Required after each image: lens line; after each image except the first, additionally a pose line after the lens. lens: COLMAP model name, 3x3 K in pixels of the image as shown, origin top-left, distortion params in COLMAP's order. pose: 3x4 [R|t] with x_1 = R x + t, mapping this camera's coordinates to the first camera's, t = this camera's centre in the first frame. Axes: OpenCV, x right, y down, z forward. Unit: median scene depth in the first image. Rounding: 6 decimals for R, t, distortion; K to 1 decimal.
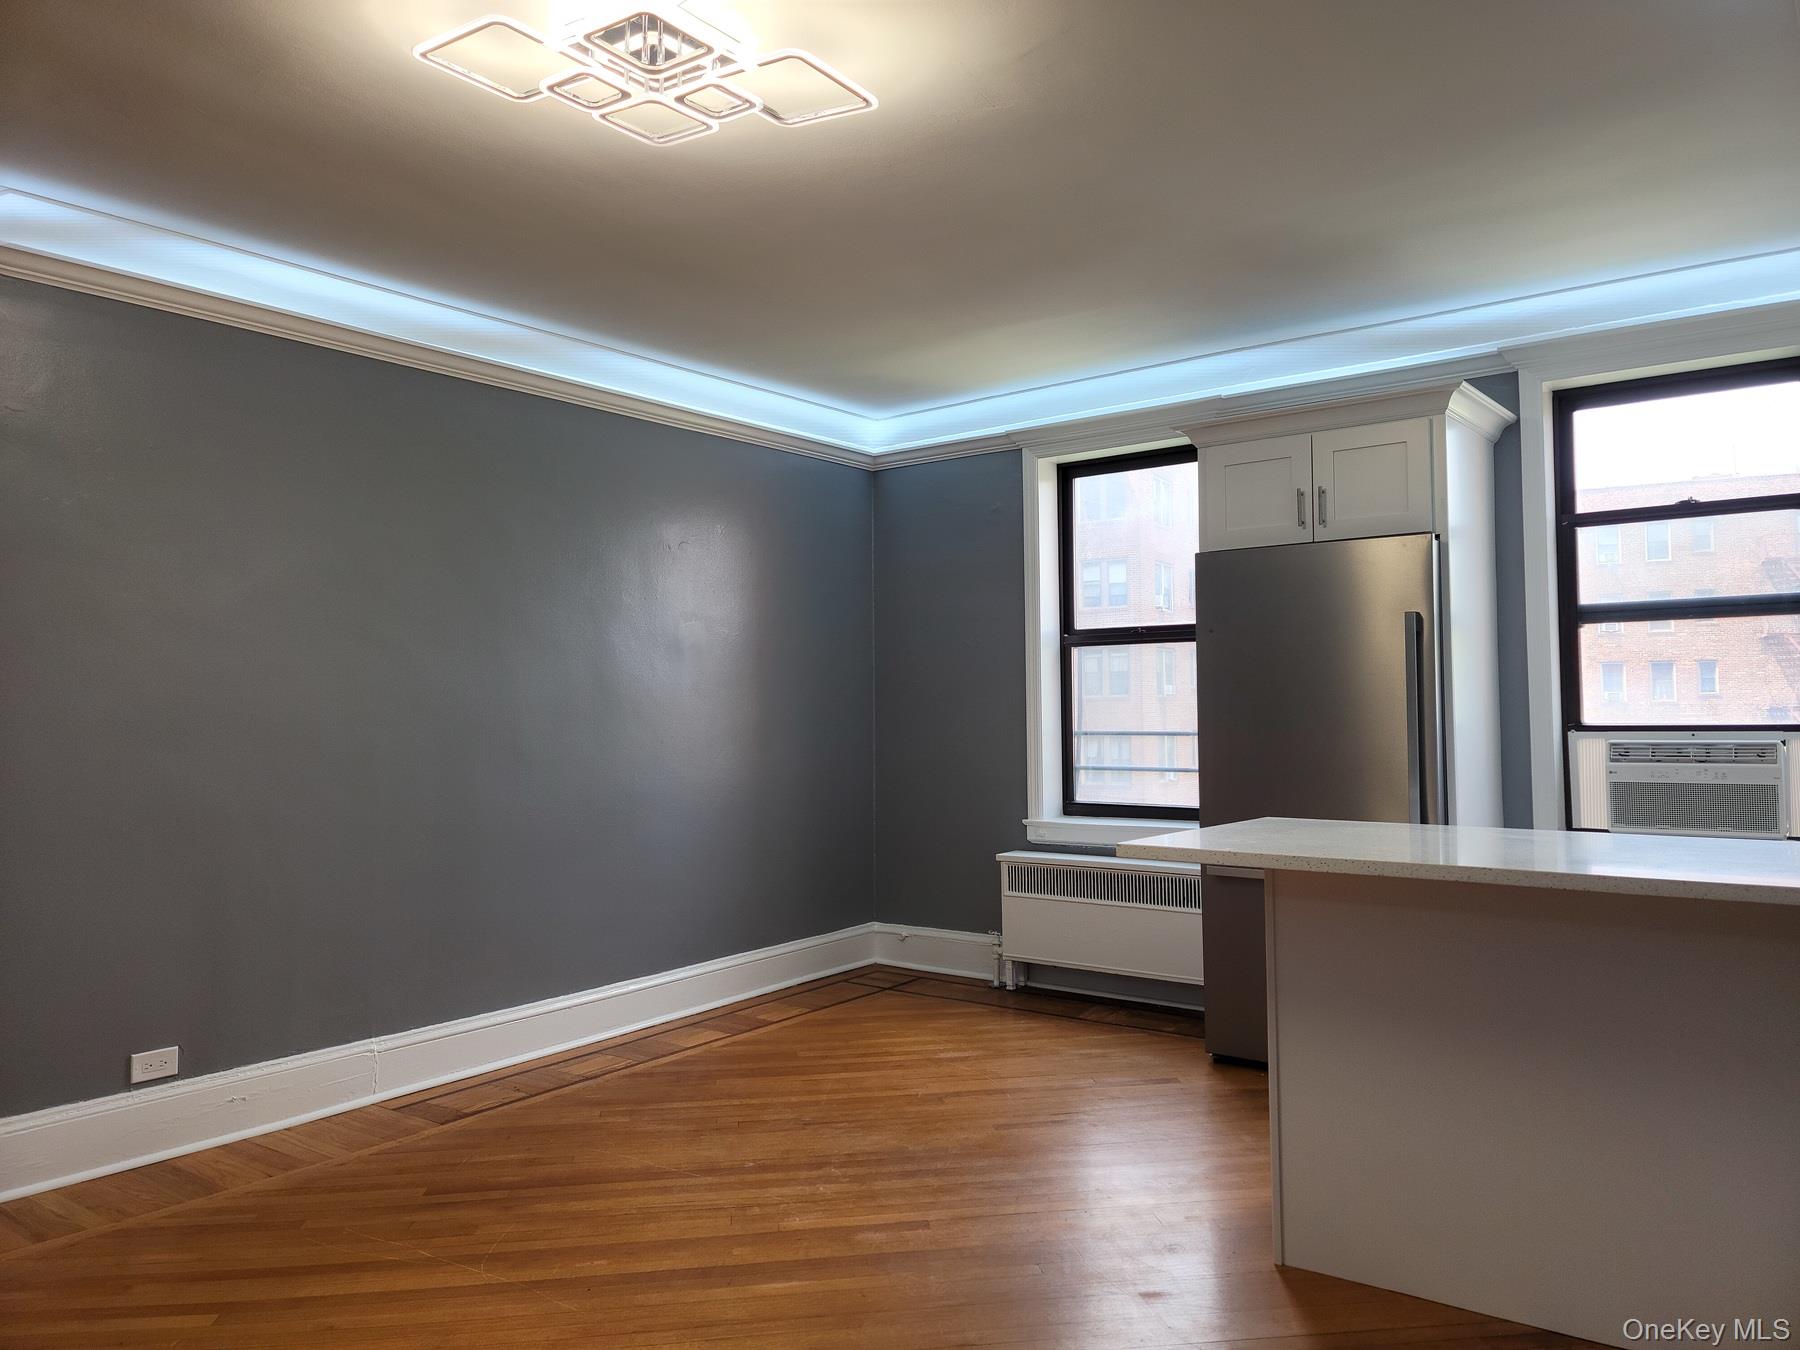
lens RADIAL K [[1297.0, 0, 896.4], [0, 1297.0, 681.7], [0, 0, 1]] dist [0.082209, -0.073305]
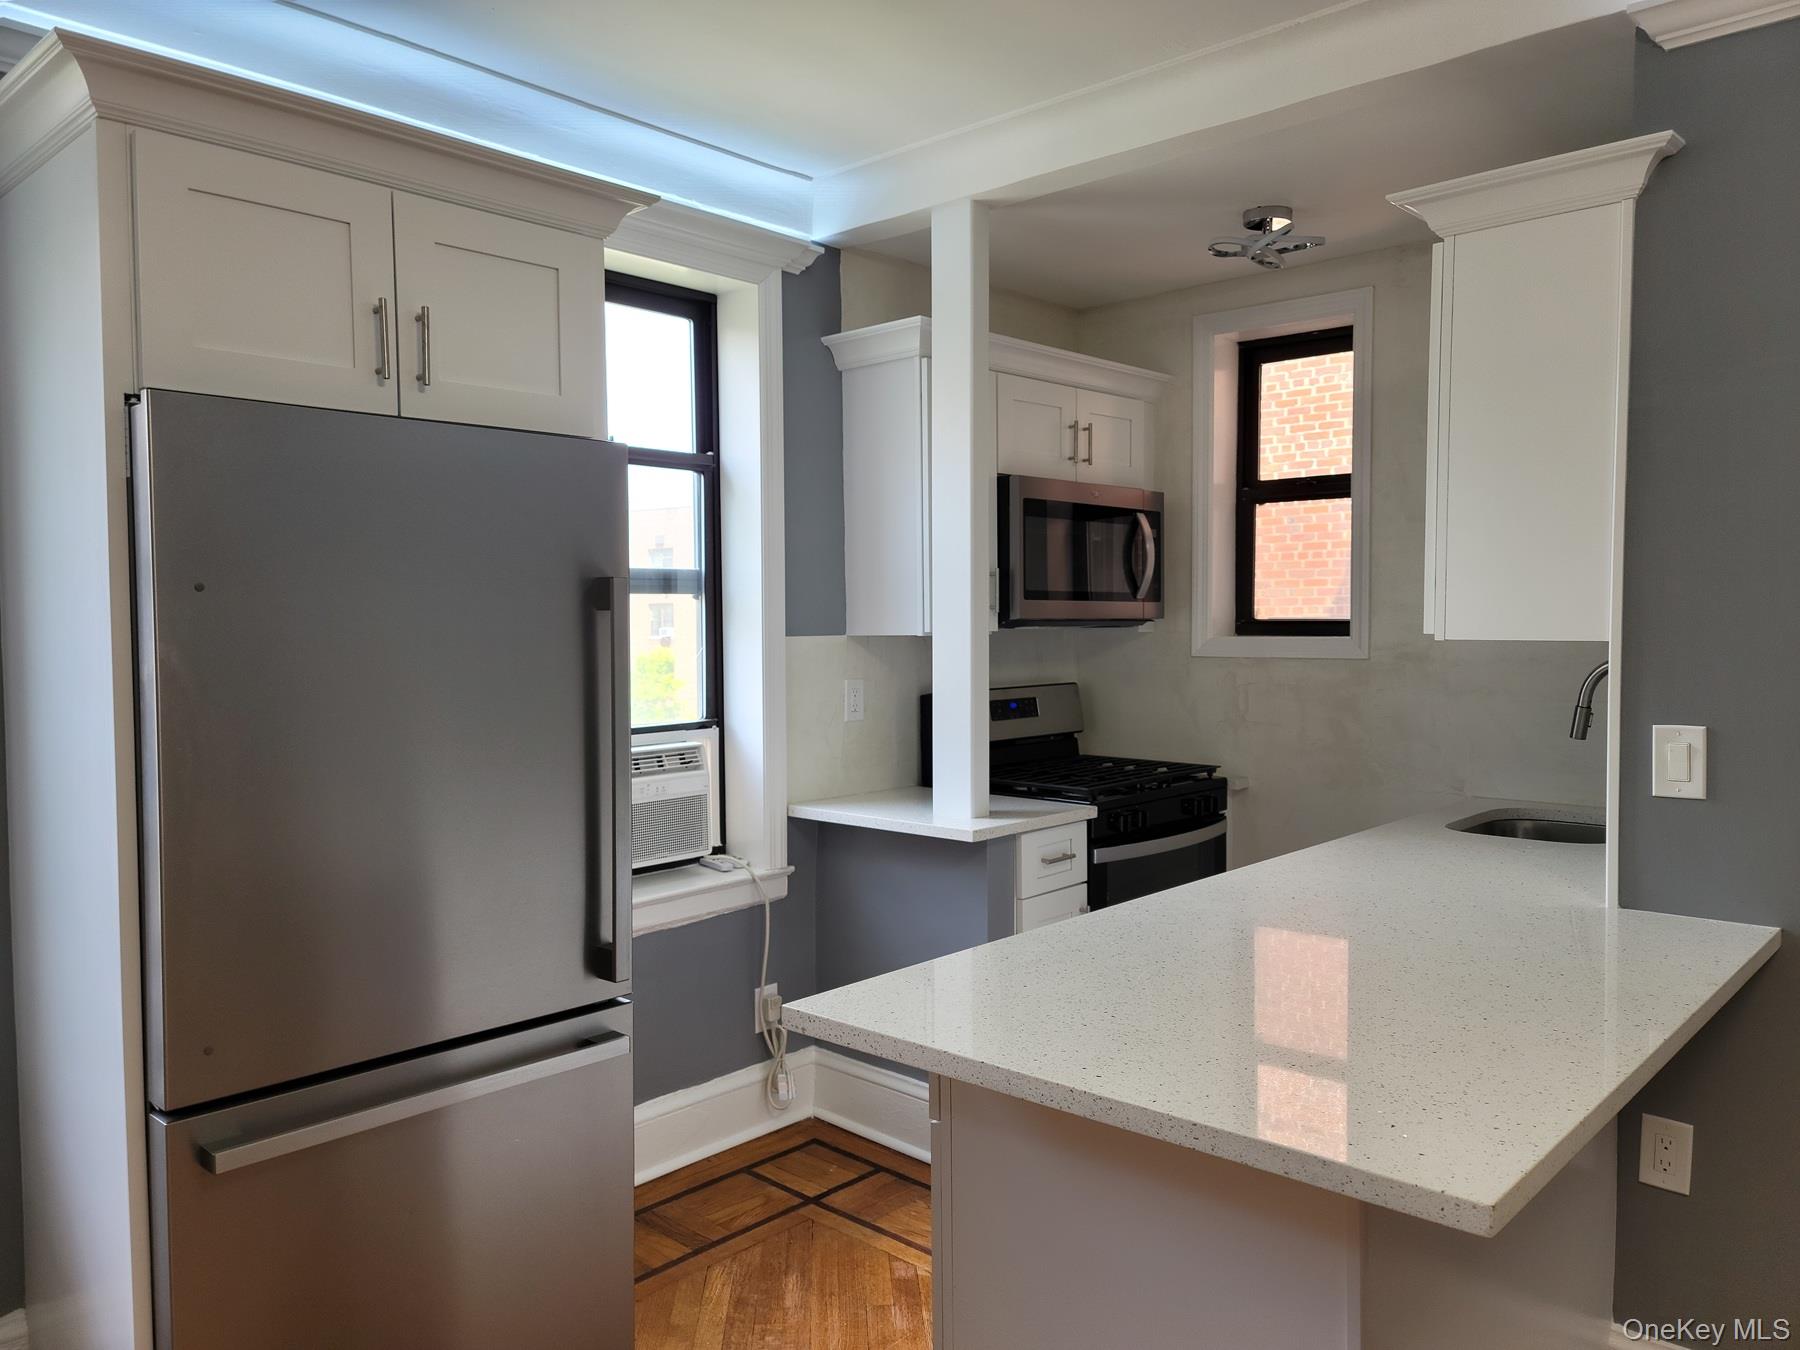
lens RADIAL K [[1322.3, 0, 884.5], [0, 1322.3, 682.3], [0, 0, 1]] dist [0.072058, -0.070549]
pose [[0.099108, -0.039695, 0.994285, -0.148375], [-0.016113, 0.999009, 0.041490, -0.027462], [-0.994946, -0.020133, 0.098370, 0.686733]]
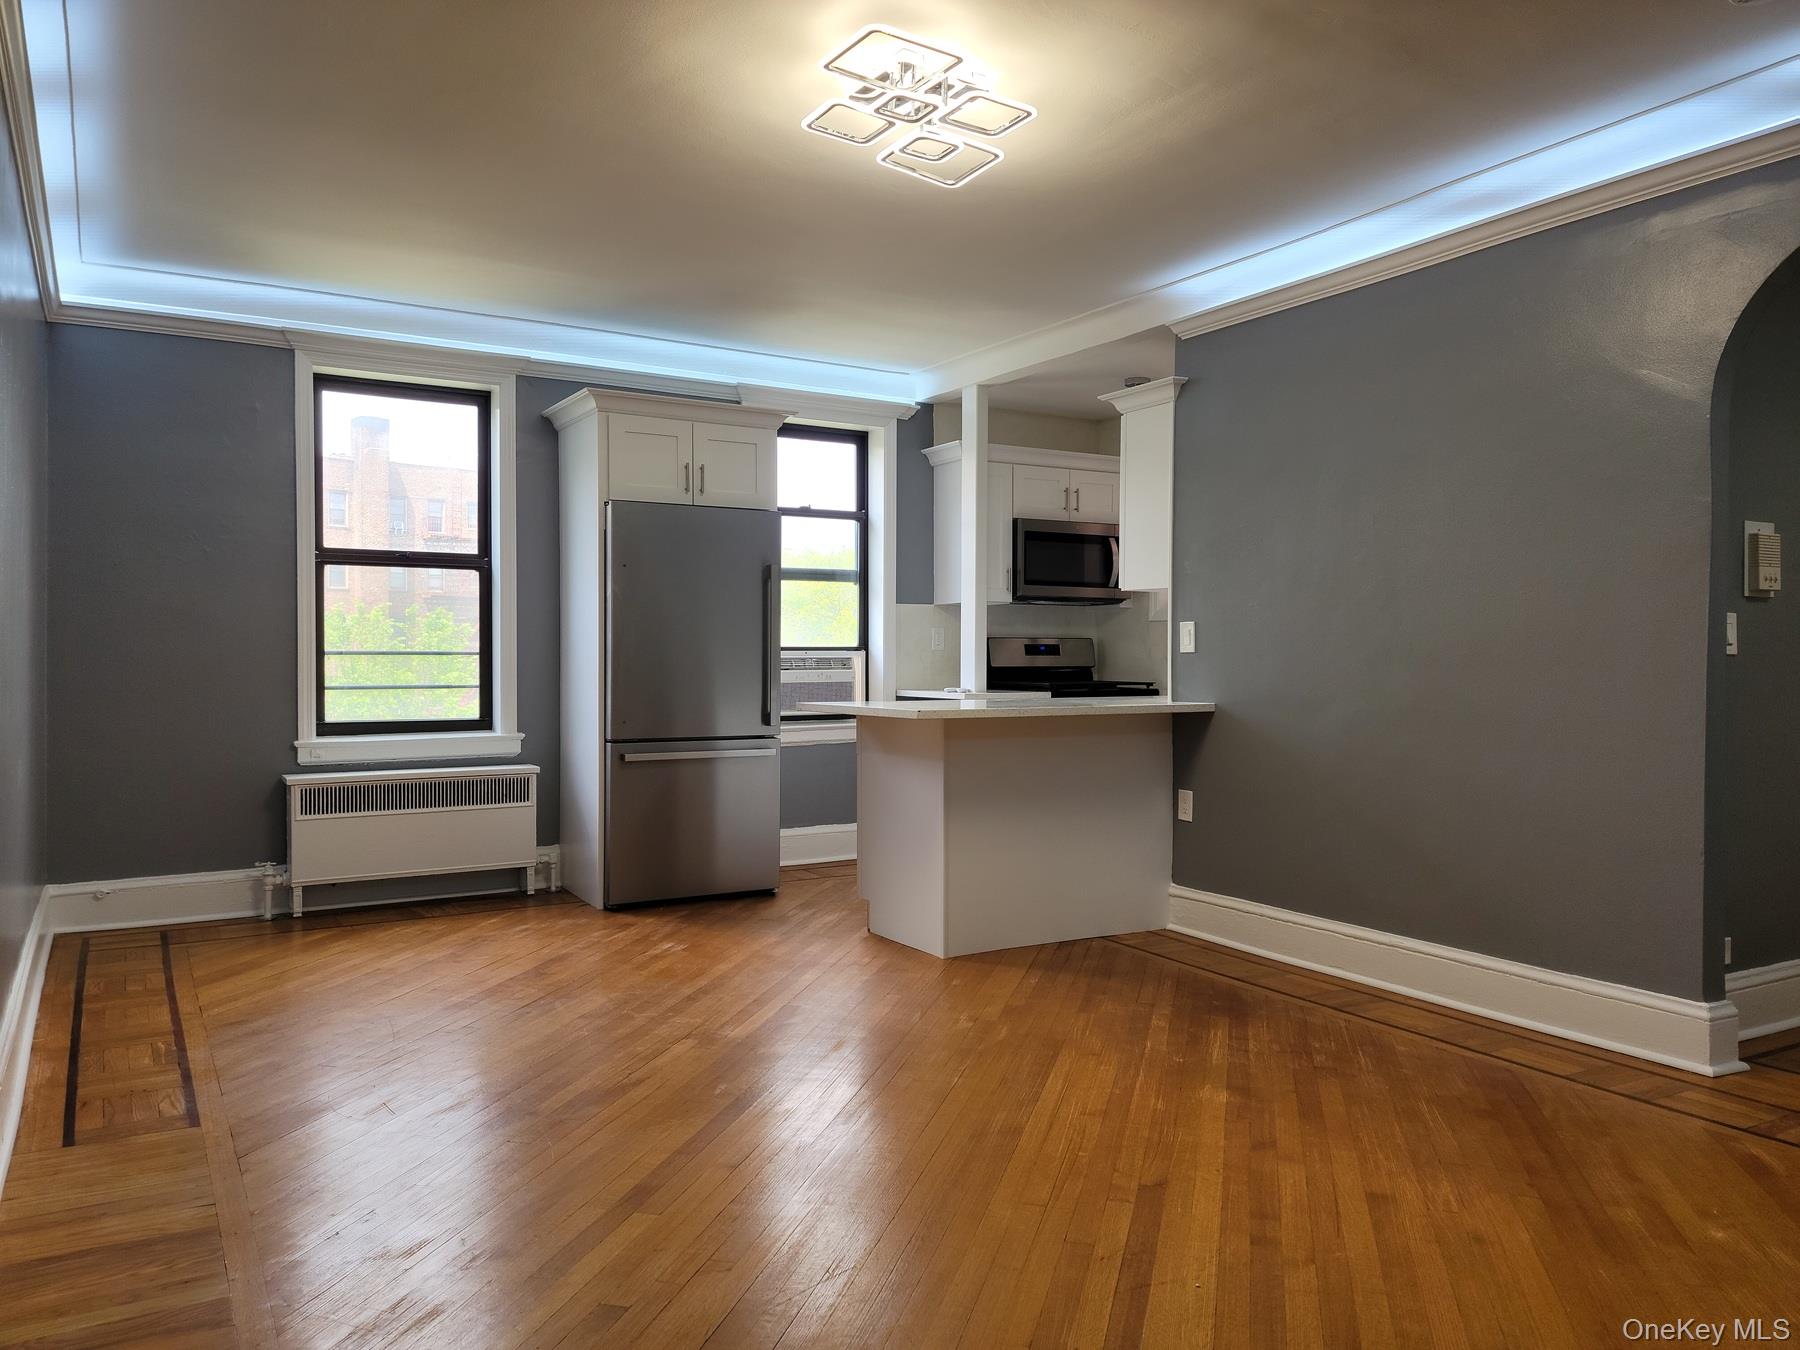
lens RADIAL K [[1310.5, 0, 885.4], [0, 1310.5, 688.4], [0, 0, 1]] dist [0.083068, -0.079297]
pose [[0.381547, -0.012171, 0.924269, -0.758264], [-0.026532, 0.999357, 0.024113, 0.038153], [-0.923969, -0.033723, 0.380979, 0.270502]]
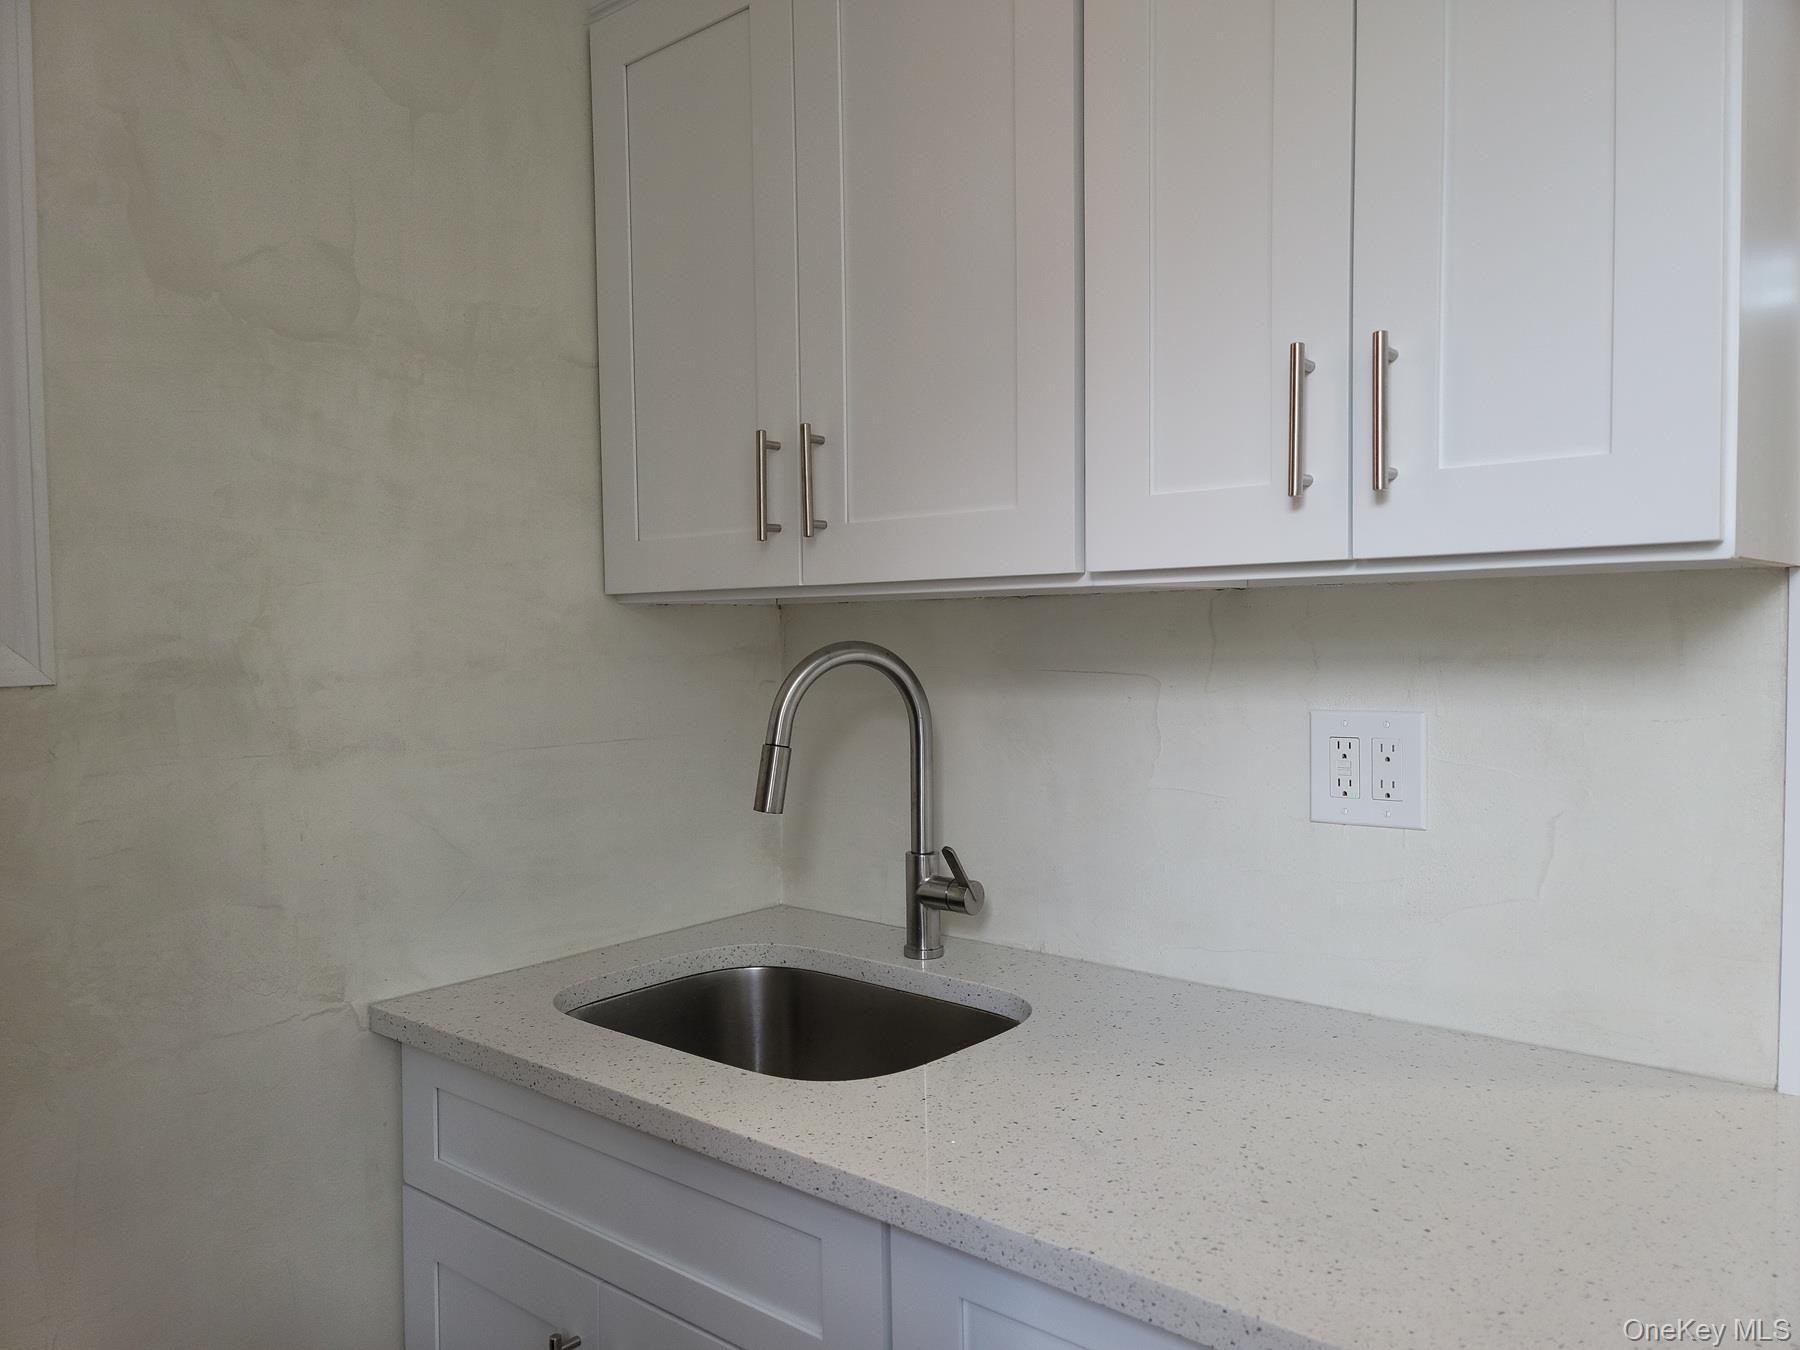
lens RADIAL K [[1331.6, 0, 900.0], [0, 1331.6, 675.0], [0, 0, 1]] dist [0.048186, -0.002439]
pose [[-0.997318, 0.019807, 0.070461, 0.501823], [0.021051, 0.999634, 0.016963, -0.015823], [-0.070099, 0.018401, -0.997370, 0.730764]]
